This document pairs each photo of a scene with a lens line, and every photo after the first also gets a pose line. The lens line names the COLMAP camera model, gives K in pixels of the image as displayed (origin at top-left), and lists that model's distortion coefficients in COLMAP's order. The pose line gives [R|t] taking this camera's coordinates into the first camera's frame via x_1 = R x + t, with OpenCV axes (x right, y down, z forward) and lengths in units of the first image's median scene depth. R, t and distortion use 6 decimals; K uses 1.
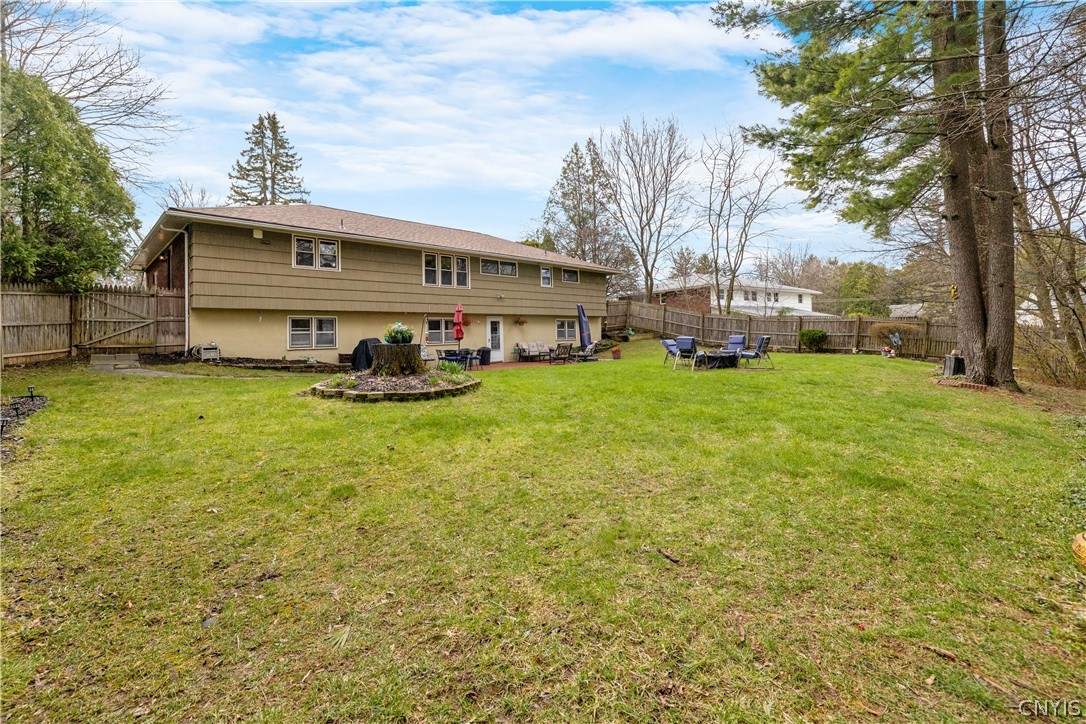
lens RADIAL K [[462.5, 0, 542.1], [0, 462.5, 323.2], [0, 0, 1]] dist [-0.000224, -0.000030]
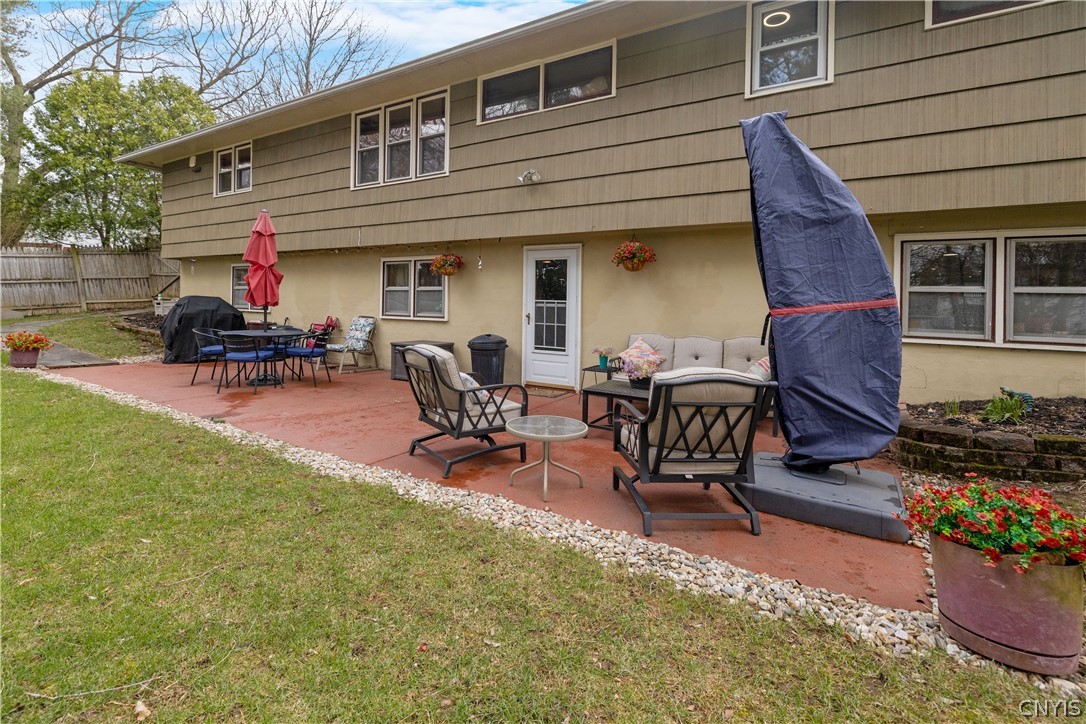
lens RADIAL K [[472.5, 0, 540.4], [0, 472.5, 293.5], [0, 0, 1]] dist [-0.001041, -0.000140]
pose [[0.249779, 0.005902, -0.968285, 0.218515], [-0.004638, 0.999977, 0.004899, 0.017443], [0.968292, 0.003267, 0.249801, 0.939161]]
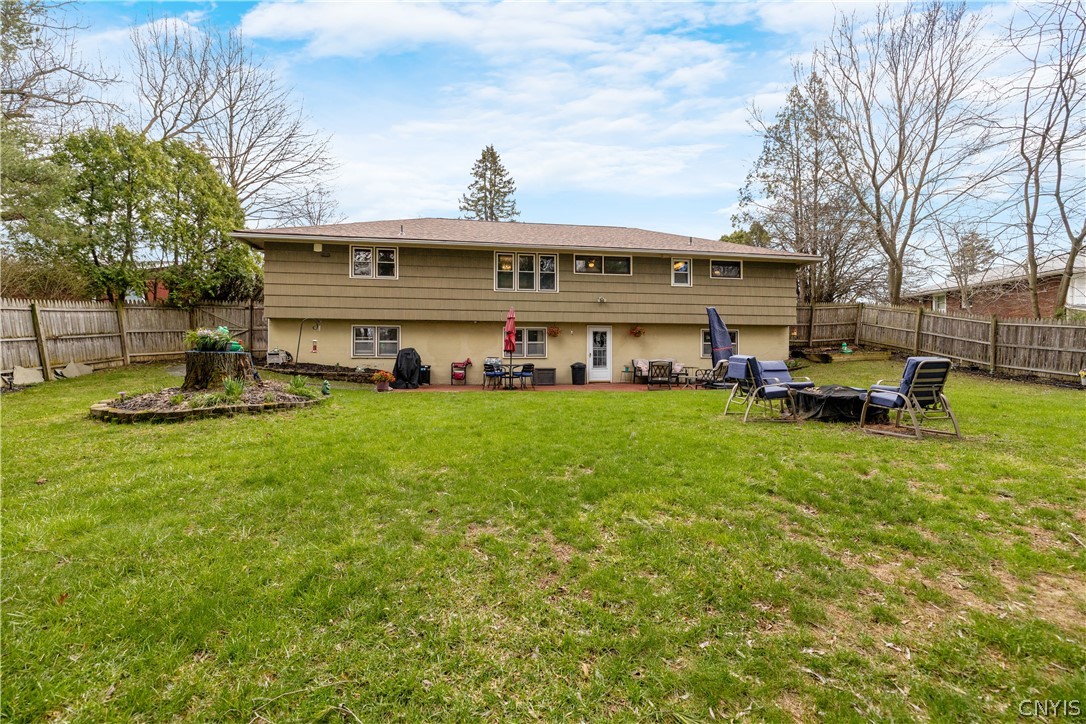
lens RADIAL K [[462.1, 0, 537.9], [0, 462.1, 345.8], [0, 0, 1]] dist [0.002401, 0.000087]
pose [[0.819442, 0.015756, -0.572946, 0.281086], [-0.006035, 0.999804, 0.018864, 0.006135], [0.573131, -0.012000, 0.819376, 0.284477]]
